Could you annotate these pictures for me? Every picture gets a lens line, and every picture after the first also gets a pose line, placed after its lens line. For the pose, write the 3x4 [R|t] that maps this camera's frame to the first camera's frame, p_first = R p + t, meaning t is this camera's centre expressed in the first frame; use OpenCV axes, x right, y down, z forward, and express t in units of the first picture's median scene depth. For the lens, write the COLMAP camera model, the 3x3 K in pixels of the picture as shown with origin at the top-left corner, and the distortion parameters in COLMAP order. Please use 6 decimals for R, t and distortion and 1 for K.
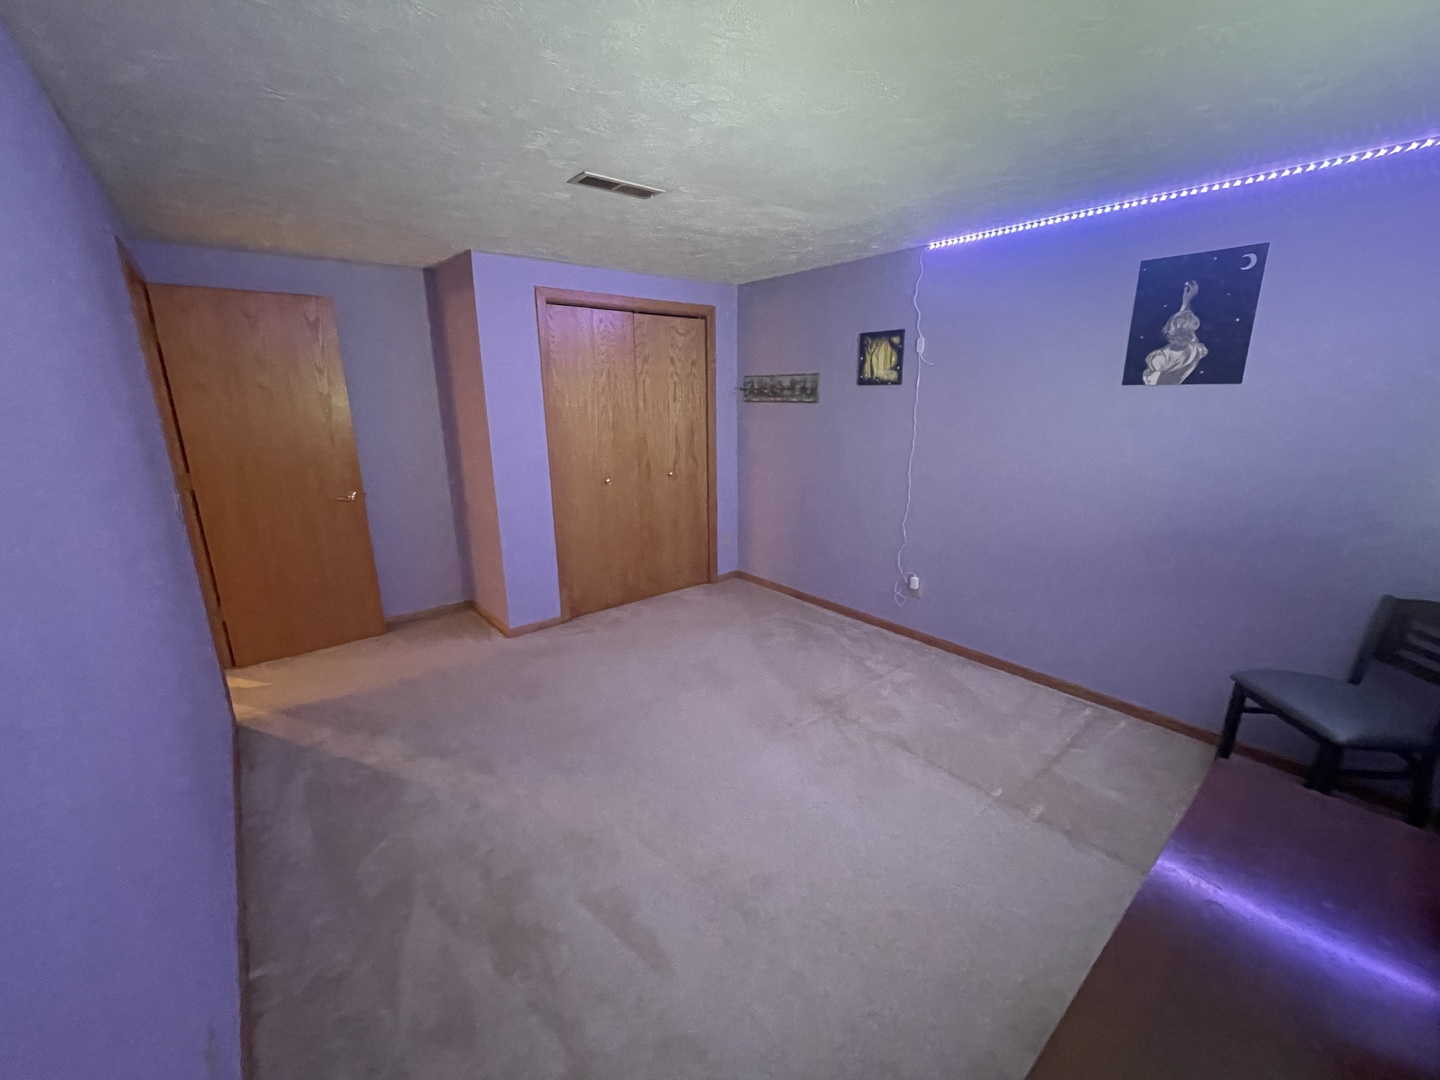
lens RADIAL K [[579.9, 0, 715.8], [0, 579.9, 543.5], [0, 0, 1]] dist [0.000412, -0.000354]
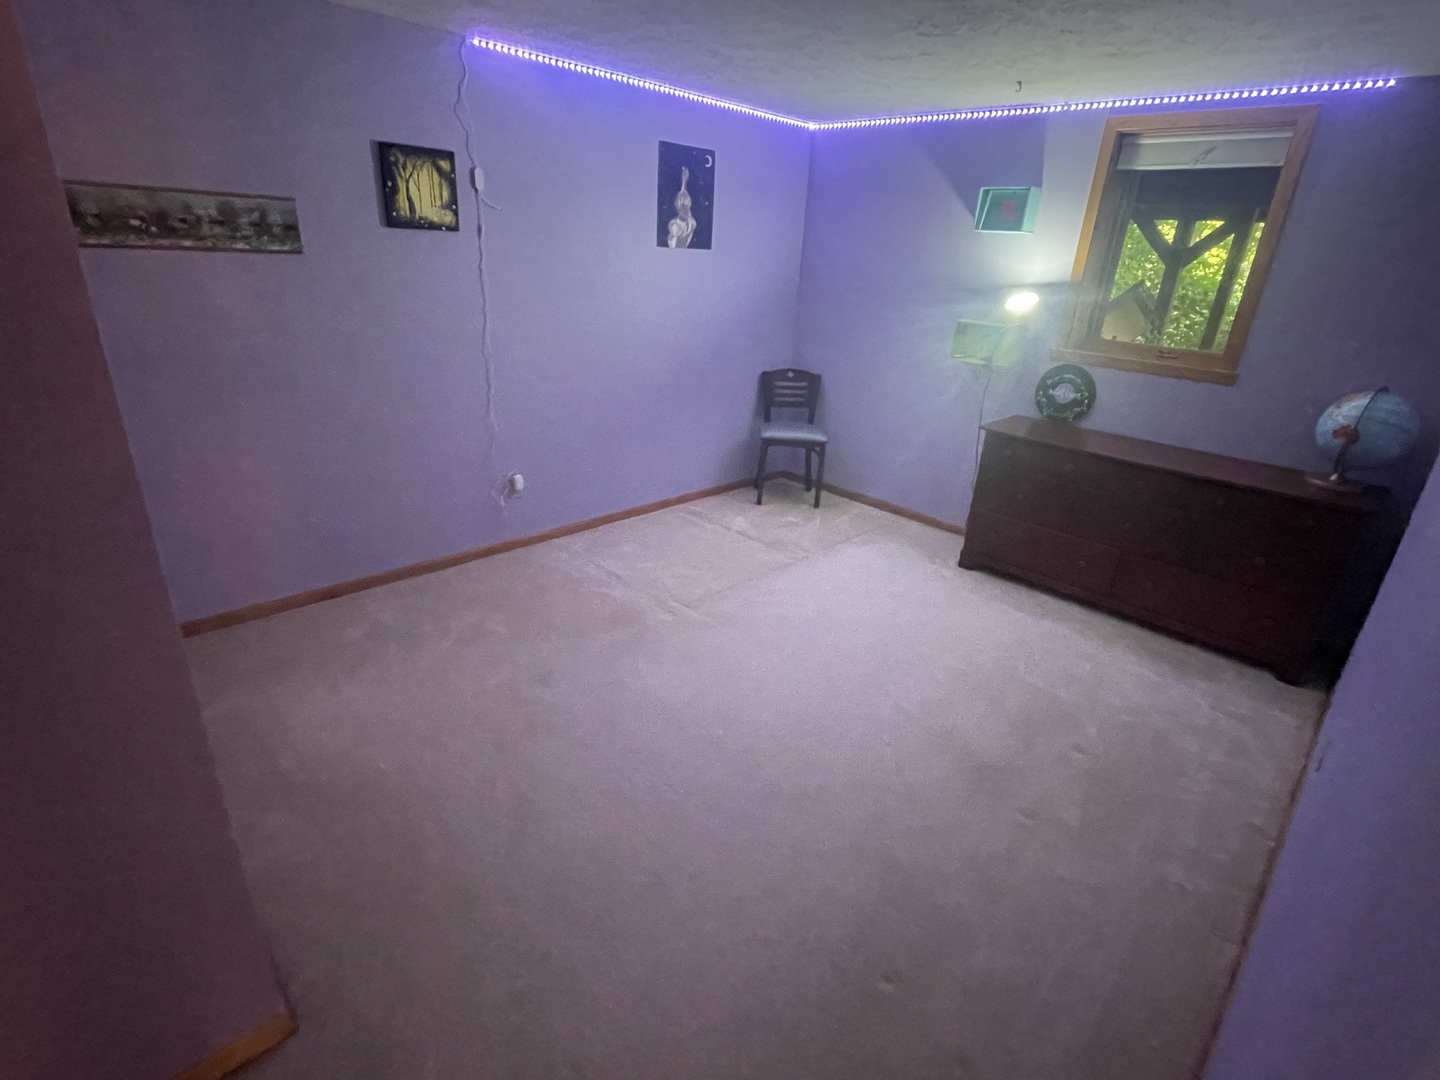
lens RADIAL K [[707.4, 0, 717.5], [0, 707.4, 536.1], [0, 0, 1]] dist [-0.004008, -0.000282]
pose [[-0.088565, -0.371402, 0.924239, -0.680851], [0.201501, 0.902020, 0.381782, -0.201673], [-0.975476, 0.220048, -0.005049, 0.770654]]
